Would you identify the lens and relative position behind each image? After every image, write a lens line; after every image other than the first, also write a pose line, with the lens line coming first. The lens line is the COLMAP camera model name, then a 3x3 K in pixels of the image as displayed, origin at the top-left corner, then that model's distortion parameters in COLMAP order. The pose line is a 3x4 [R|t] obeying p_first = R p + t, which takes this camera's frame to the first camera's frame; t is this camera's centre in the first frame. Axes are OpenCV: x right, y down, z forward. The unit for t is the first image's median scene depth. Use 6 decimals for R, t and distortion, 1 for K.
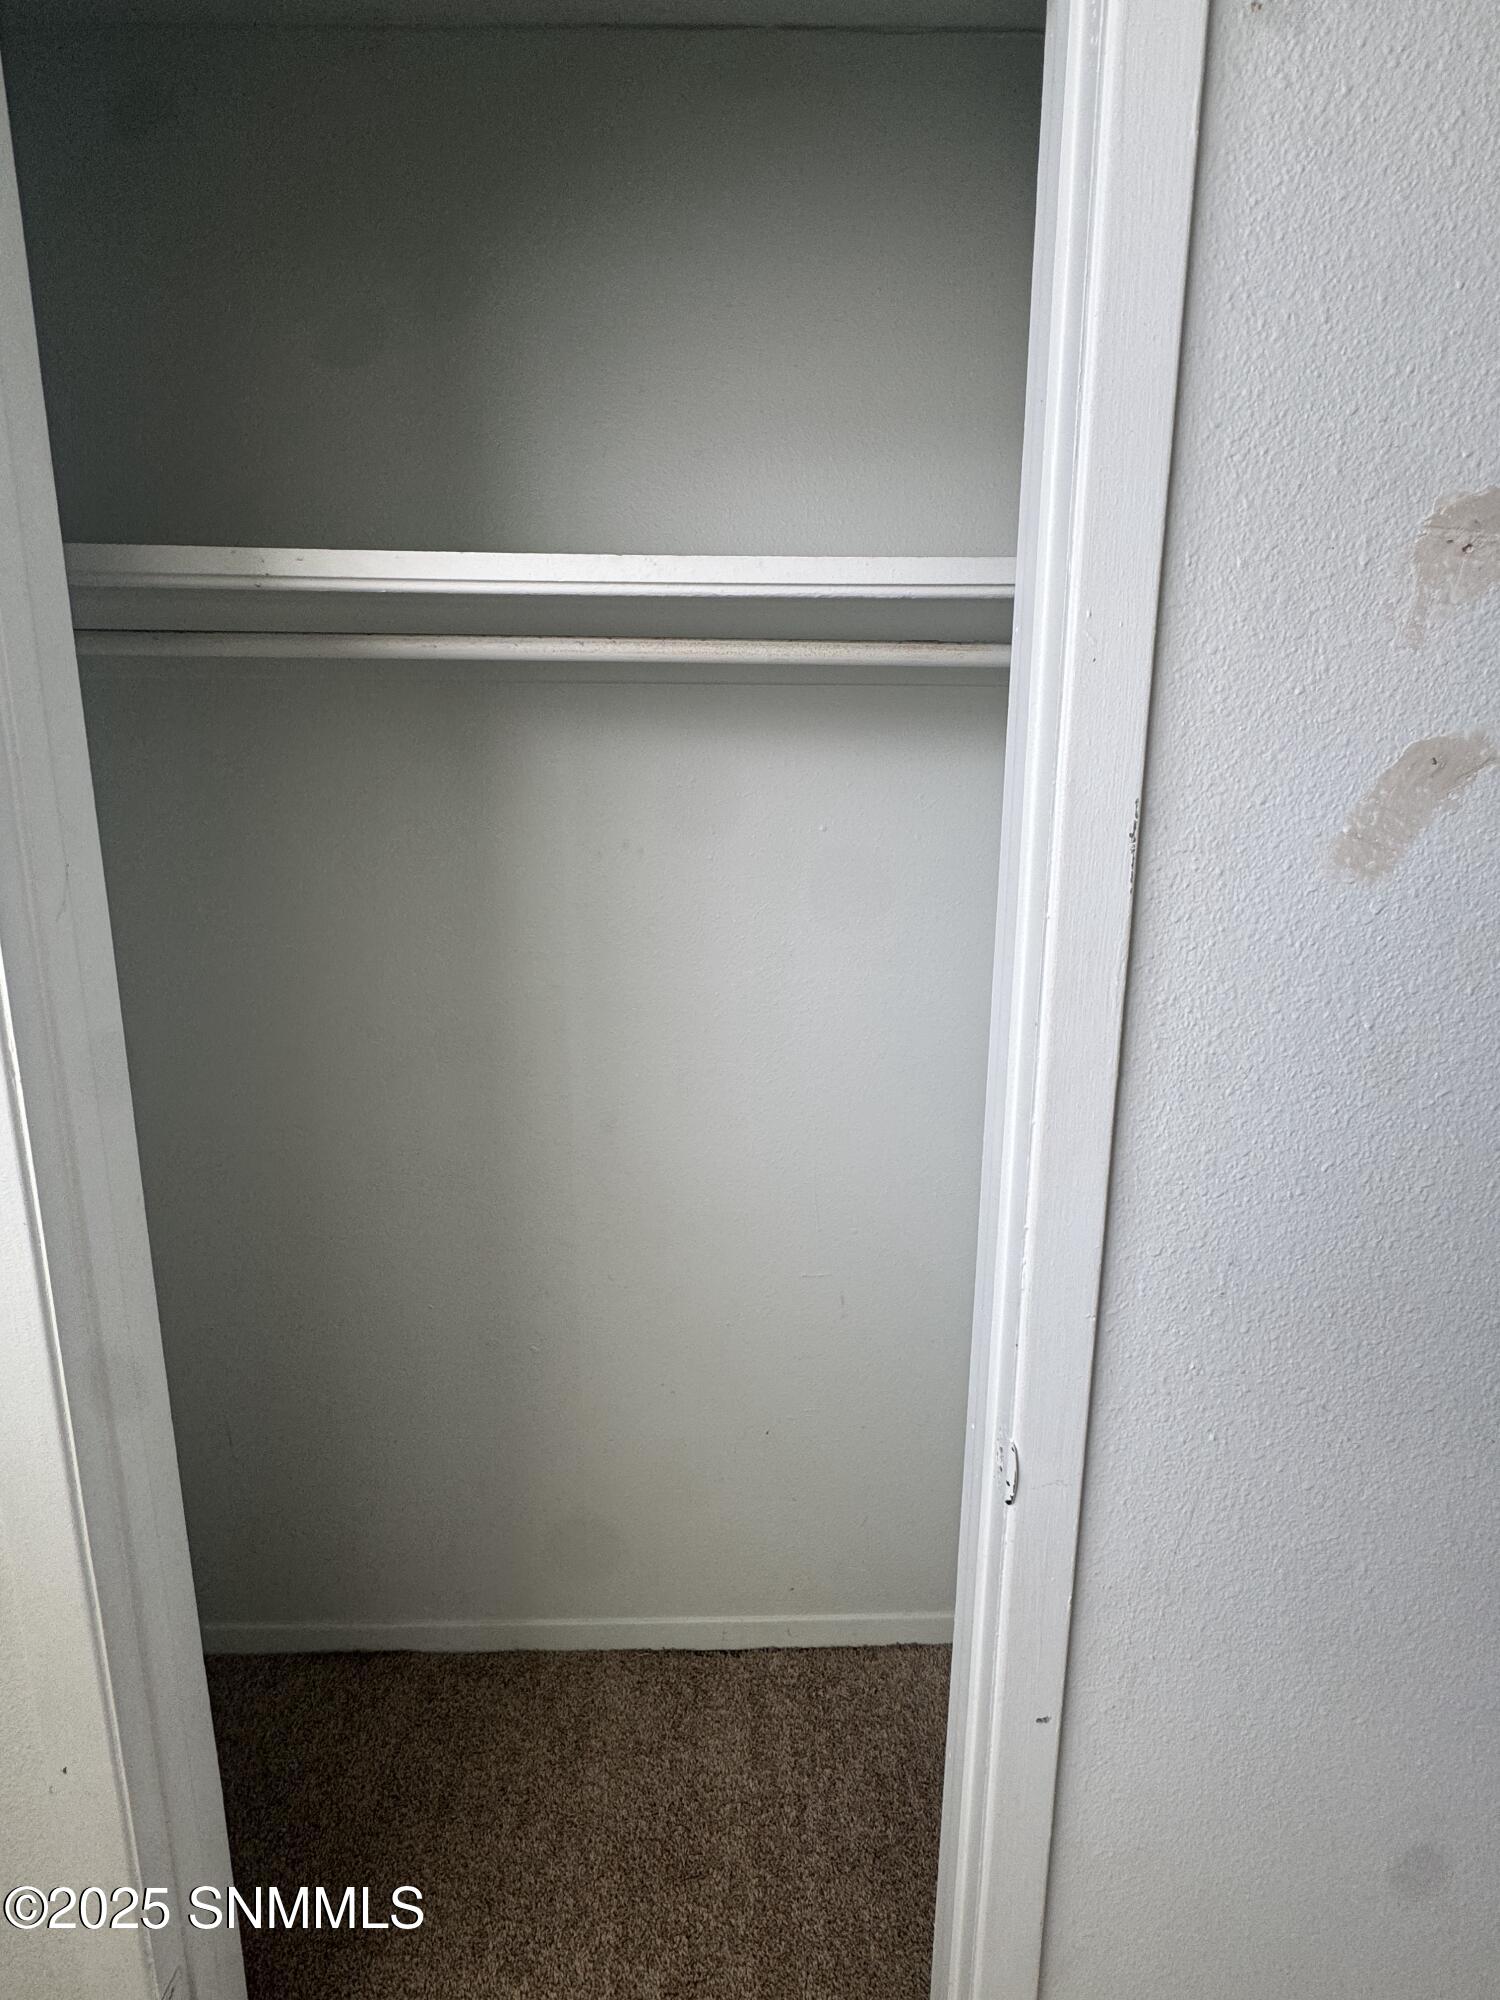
lens RADIAL K [[923.0, 0, 748.7], [0, 923.0, 1006.6], [0, 0, 1]] dist [-0.001031, -0.000413]
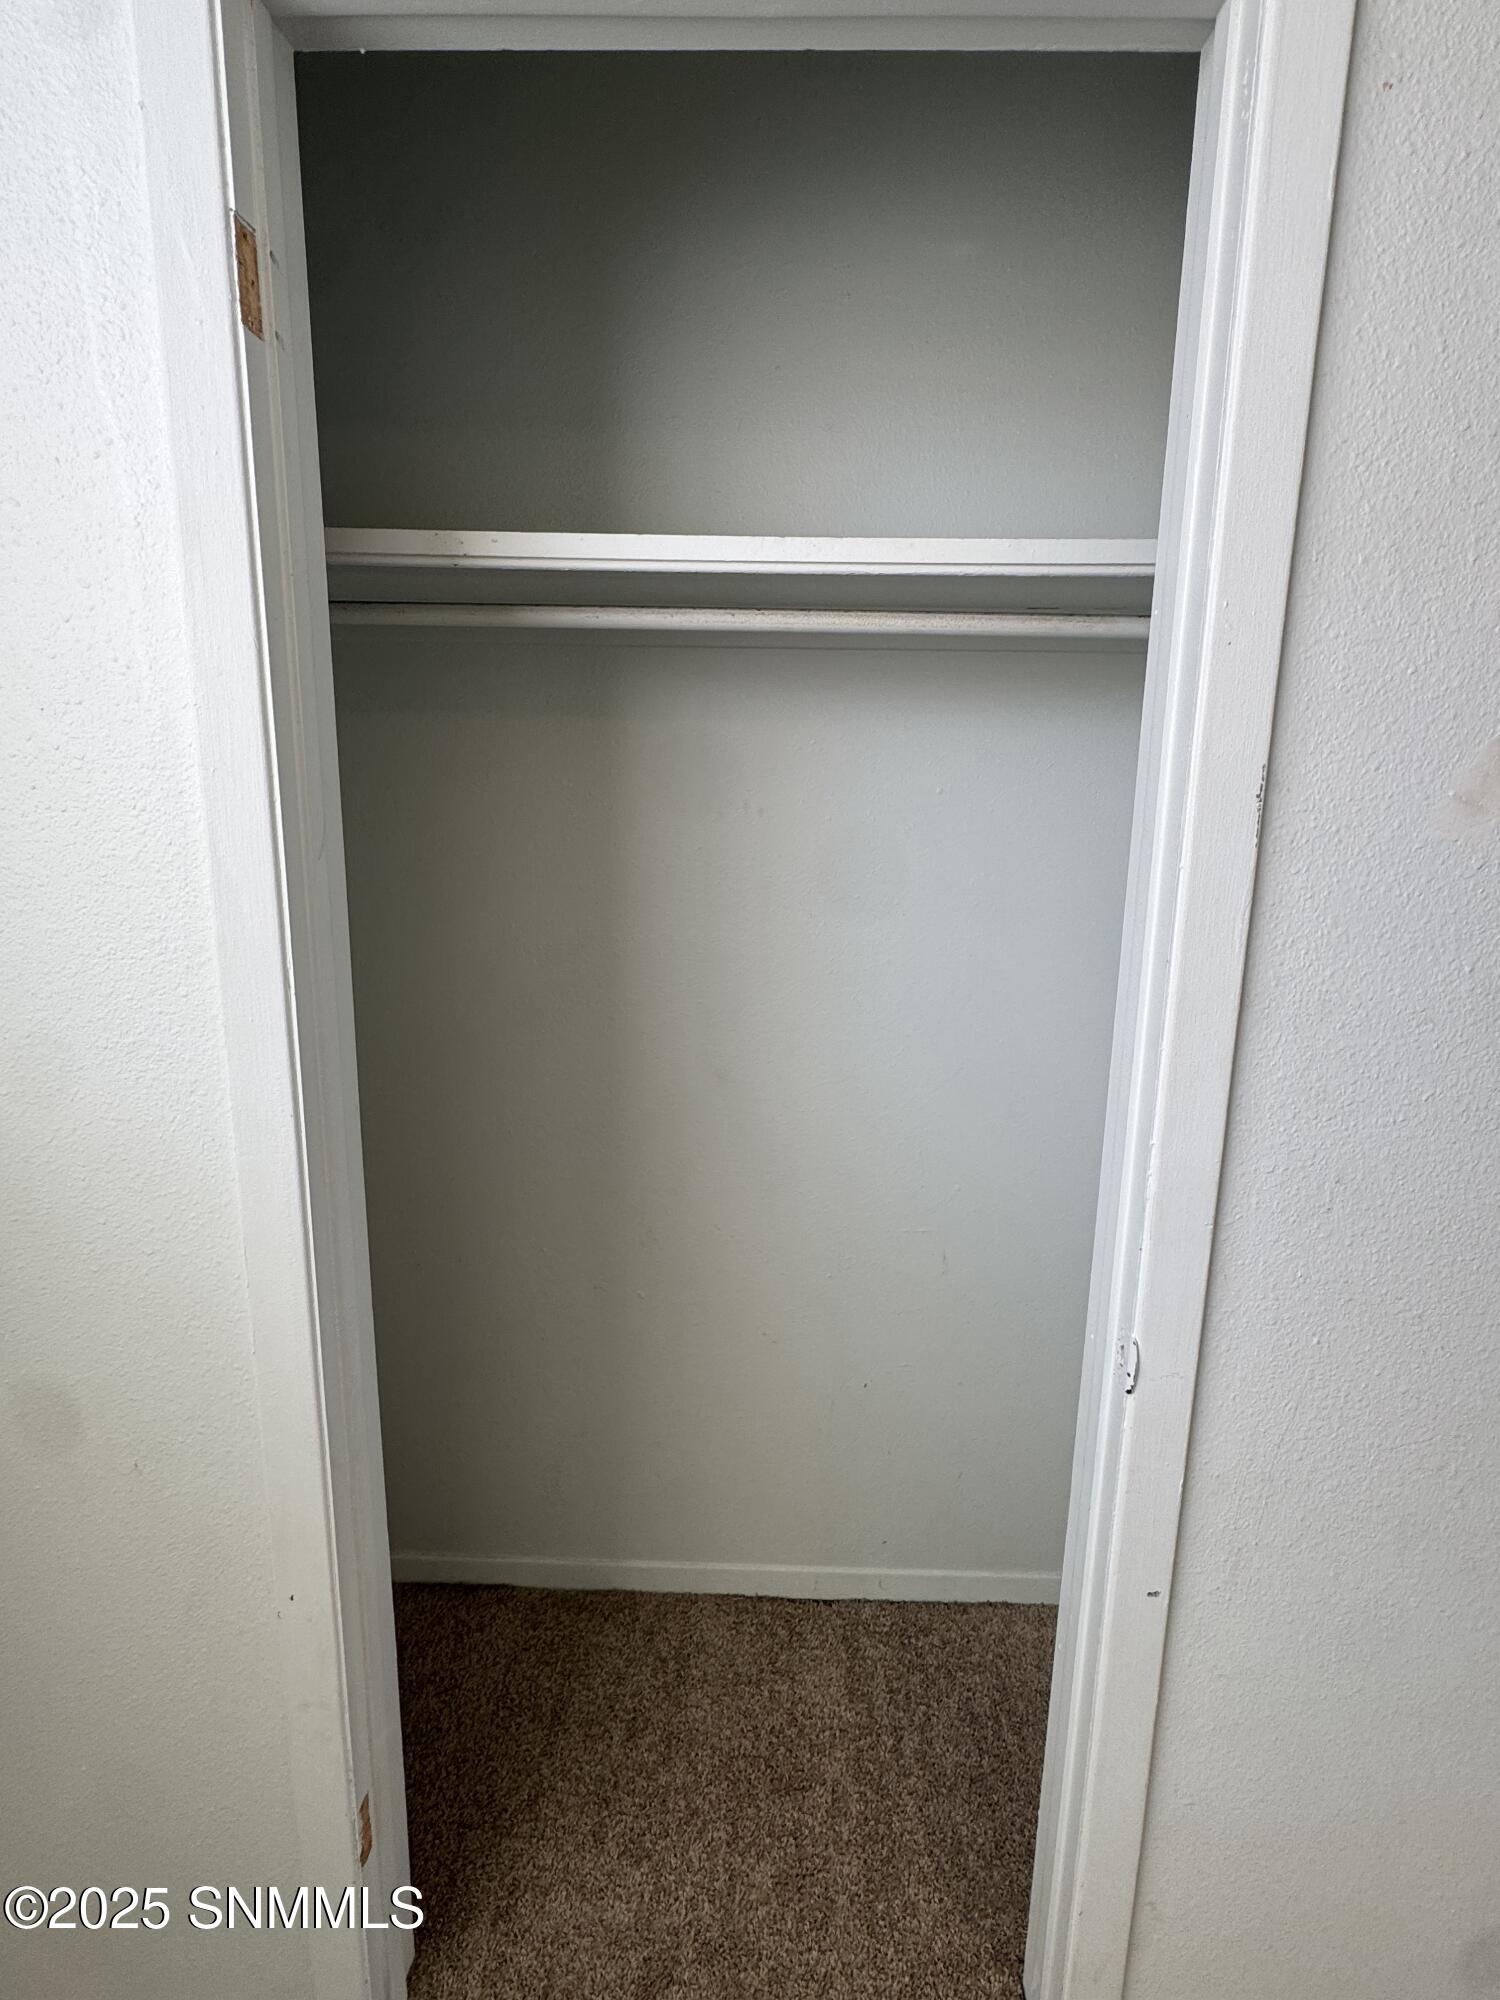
lens RADIAL K [[1018.5, 0, 750.0], [0, 1018.5, 1000.0], [0, 0, 1]] dist [0.000300, -0.001193]
pose [[0.998795, 0.020334, -0.044674, -0.105049], [-0.019936, 0.999758, 0.009333, 0.046654], [0.044853, -0.008431, 0.998958, -0.200836]]
